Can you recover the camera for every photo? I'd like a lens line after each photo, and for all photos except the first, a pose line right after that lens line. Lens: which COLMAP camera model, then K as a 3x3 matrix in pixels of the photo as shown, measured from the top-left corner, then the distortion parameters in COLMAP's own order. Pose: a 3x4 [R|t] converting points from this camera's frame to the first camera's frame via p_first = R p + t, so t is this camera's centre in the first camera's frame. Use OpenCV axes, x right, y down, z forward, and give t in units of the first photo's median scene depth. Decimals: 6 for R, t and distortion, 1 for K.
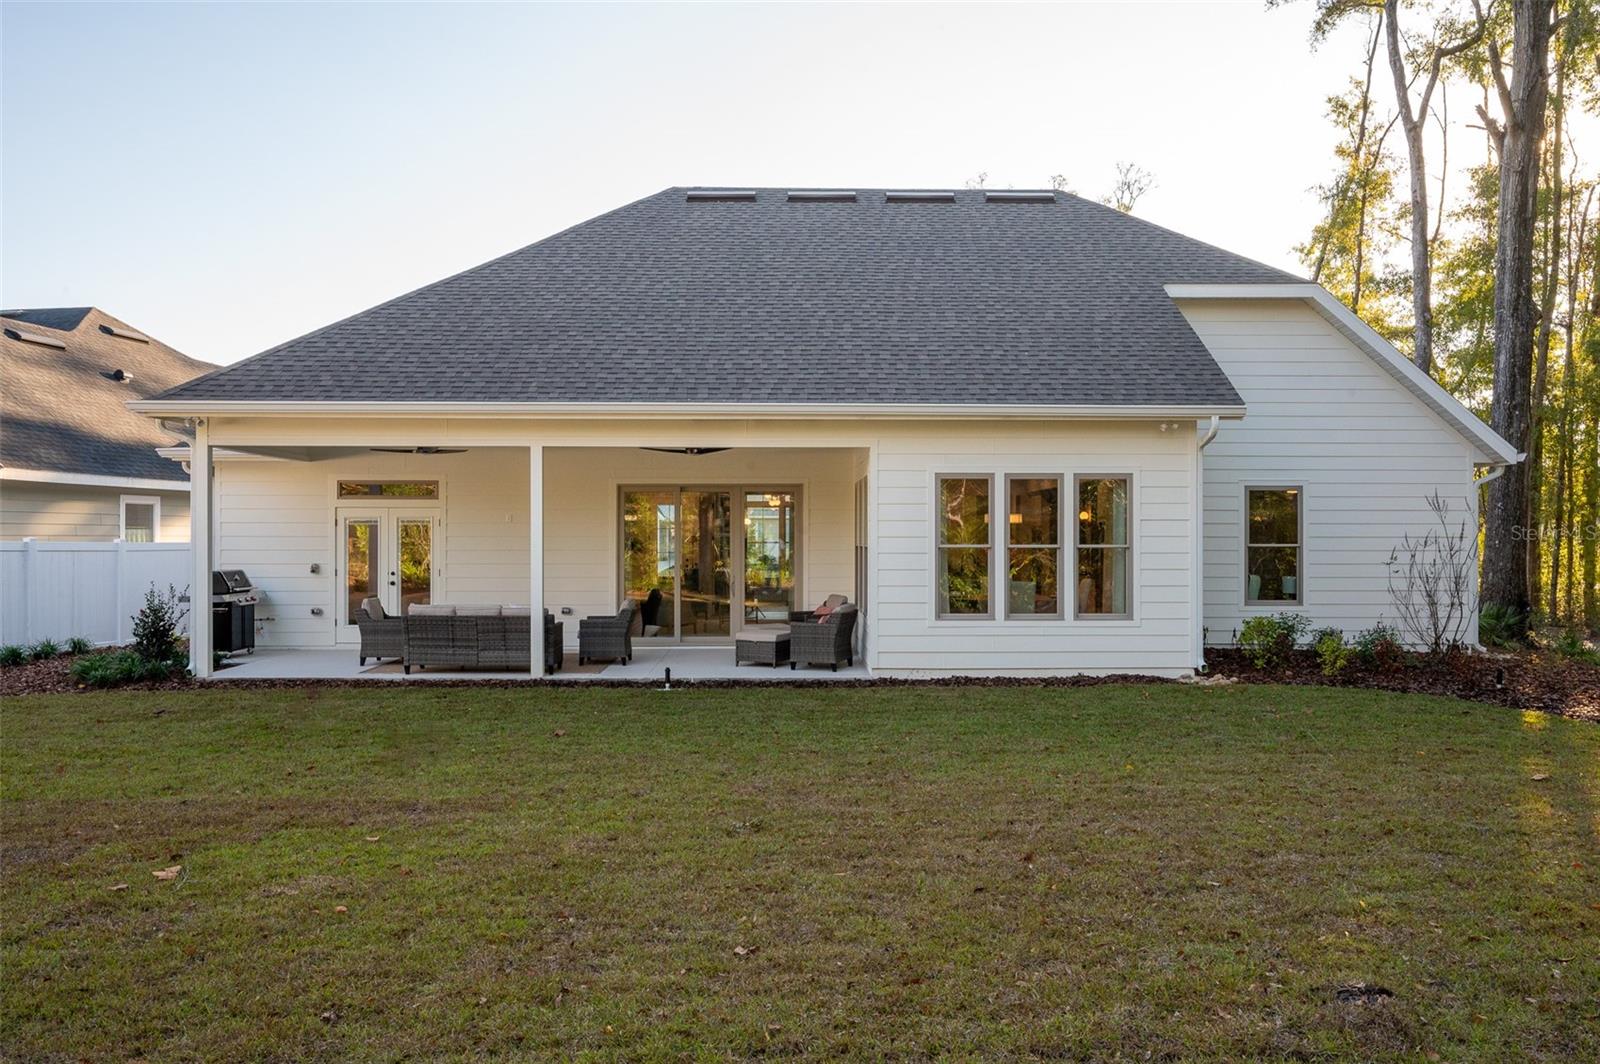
lens RADIAL K [[1182.1, 0, 787.2], [0, 1182.1, 528.6], [0, 0, 1]] dist [-0.008941, 0.007984]
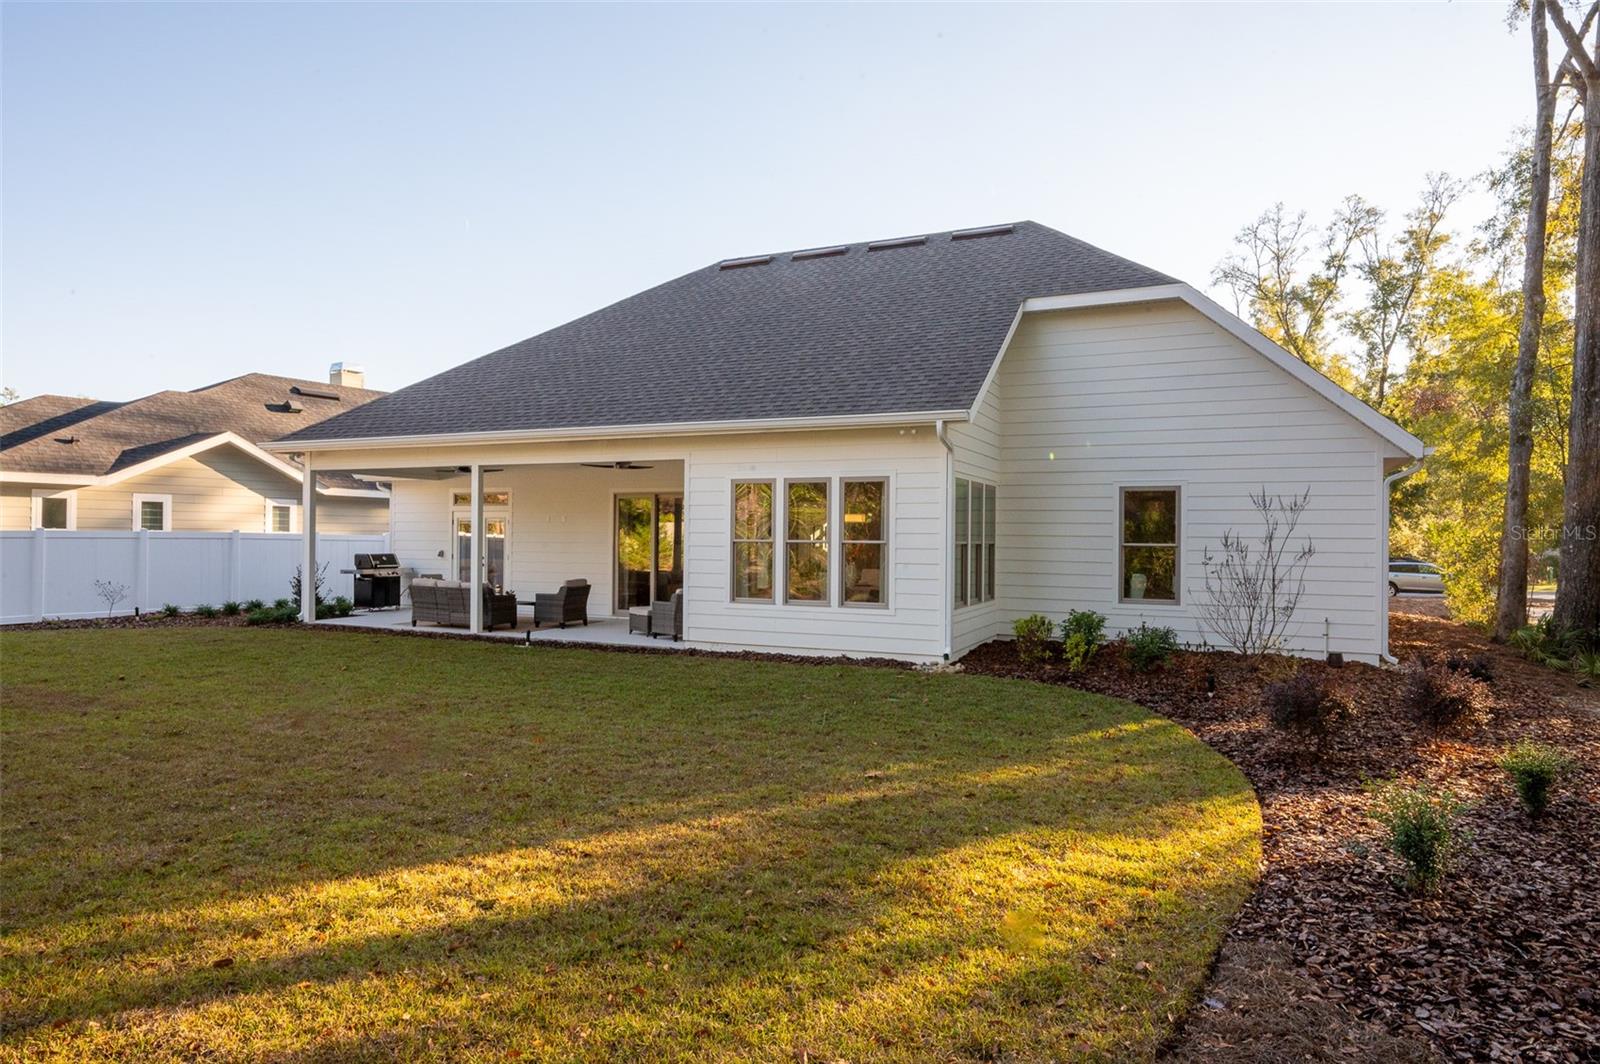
lens RADIAL K [[943.5, 0, 804.5], [0, 943.5, 528.7], [0, 0, 1]] dist [-0.003568, 0.000018]
pose [[0.900409, 0.003940, -0.435027, 0.602051], [-0.006579, 0.999968, -0.004560, 0.006782], [0.434995, 0.006968, 0.900406, 0.174954]]
